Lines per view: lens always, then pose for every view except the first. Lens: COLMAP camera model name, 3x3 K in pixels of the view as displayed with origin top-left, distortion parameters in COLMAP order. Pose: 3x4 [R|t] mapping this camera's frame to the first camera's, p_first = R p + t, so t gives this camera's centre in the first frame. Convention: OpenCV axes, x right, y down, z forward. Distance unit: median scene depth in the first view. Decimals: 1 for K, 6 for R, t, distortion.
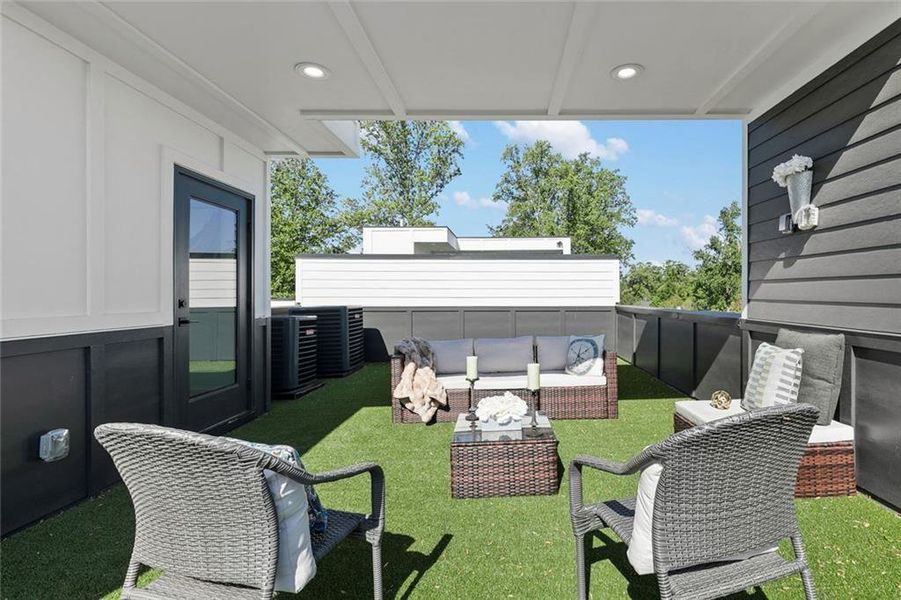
lens RADIAL K [[431.1, 0, 514.3], [0, 431.1, 293.1], [0, 0, 1]] dist [0.000752, 0.000025]
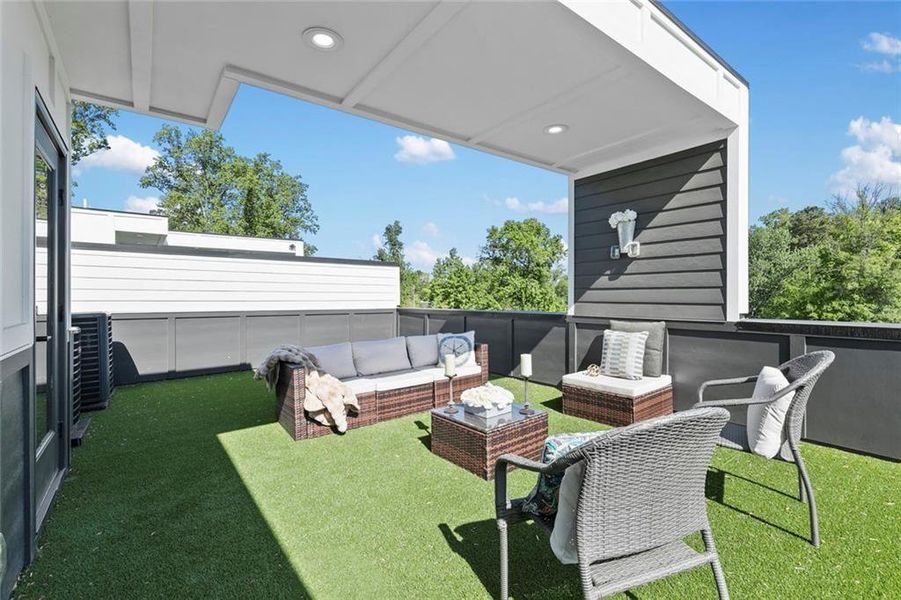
lens RADIAL K [[403.6, 0, 451.9], [0, 403.6, 293.6], [0, 0, 1]] dist [0.008440, -0.000184]
pose [[0.806068, 0.008931, 0.591756, -0.454259], [-0.003888, 0.999944, -0.009796, 0.002751], [-0.591811, 0.005596, 0.806058, 0.117673]]
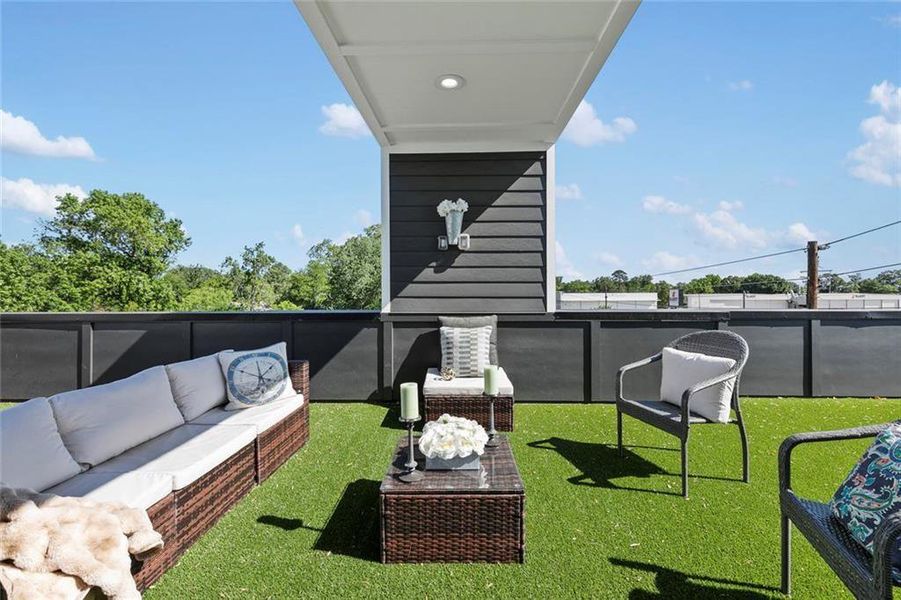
lens RADIAL K [[403.6, 0, 451.9], [0, 403.6, 293.6], [0, 0, 1]] dist [0.008440, -0.000184]
pose [[0.053025, 0.003329, 0.998588, -0.460448], [0.001712, 0.999993, -0.003425, 0.008146], [-0.998592, 0.001892, 0.053019, 0.590277]]
